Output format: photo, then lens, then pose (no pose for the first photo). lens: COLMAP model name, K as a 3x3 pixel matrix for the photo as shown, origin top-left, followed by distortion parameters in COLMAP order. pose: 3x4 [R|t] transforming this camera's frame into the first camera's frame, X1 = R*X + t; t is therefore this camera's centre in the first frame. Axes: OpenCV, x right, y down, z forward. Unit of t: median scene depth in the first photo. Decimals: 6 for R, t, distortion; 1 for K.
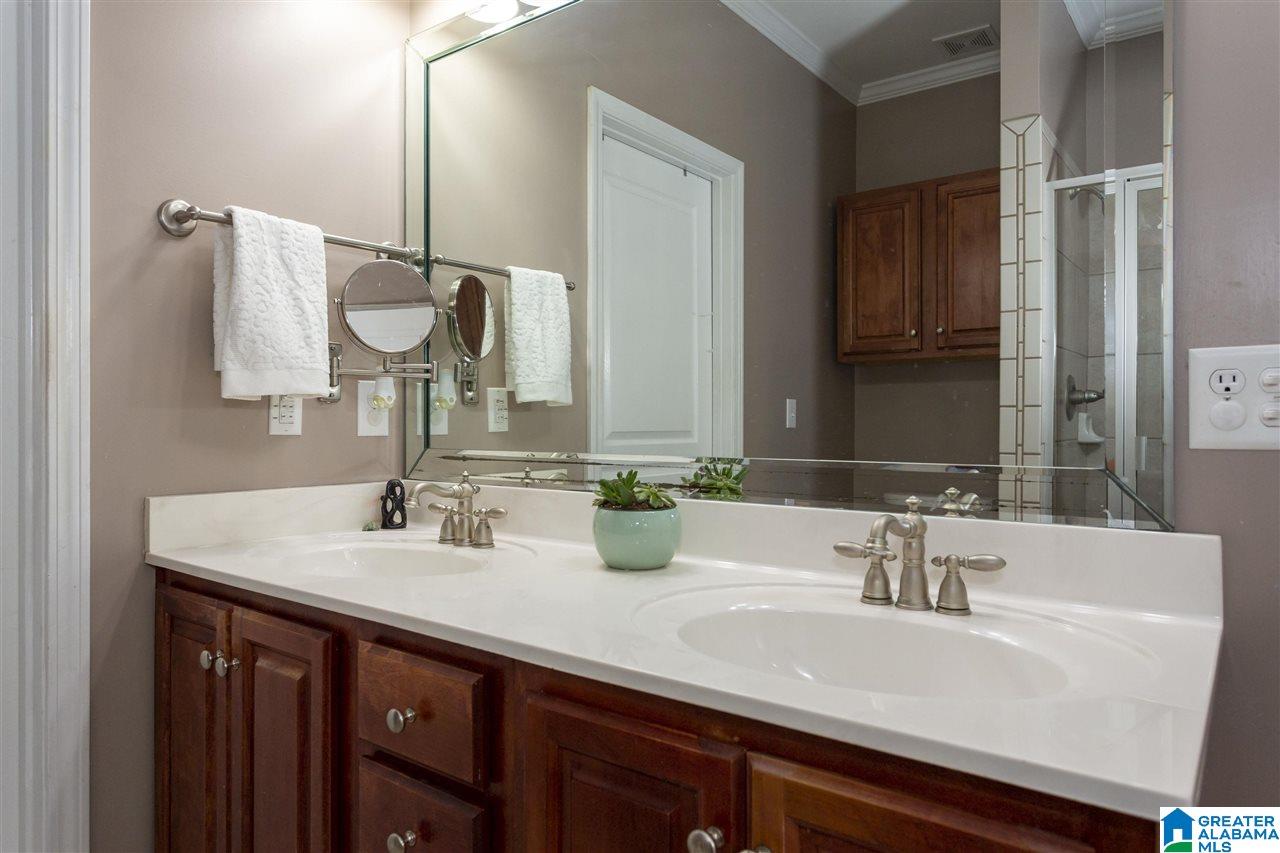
lens RADIAL K [[808.9, 0, 640.0], [0, 808.9, 426.5], [0, 0, 1]] dist [0.000893, 0.000101]
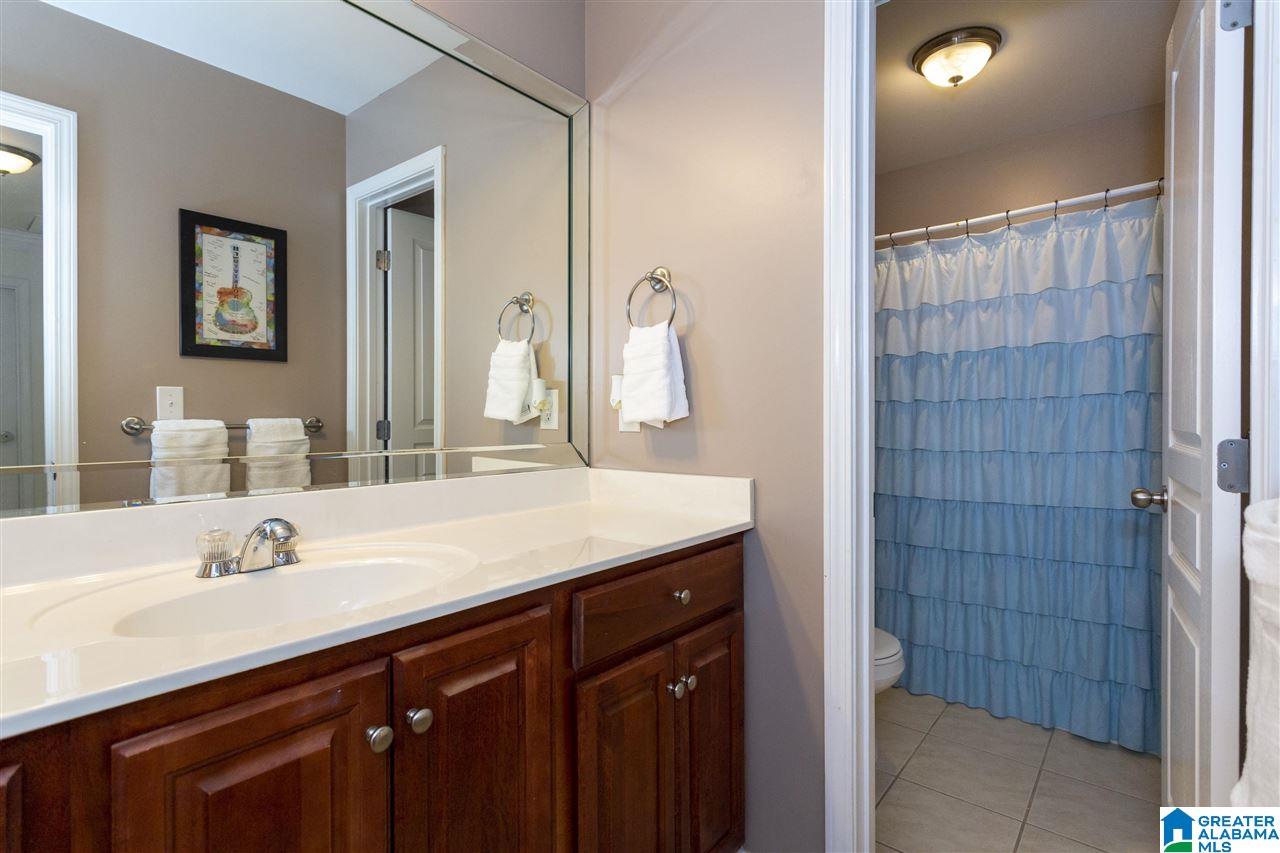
lens RADIAL K [[620.0, 0, 640.0], [0, 620.0, 426.5], [0, 0, 1]] dist [0.002293, -0.001164]
pose [[0.023778, -0.015747, 0.999593, -0.616926], [0.005892, 0.999861, 0.015611, -0.016315], [-0.999700, 0.005519, 0.023868, 0.326935]]
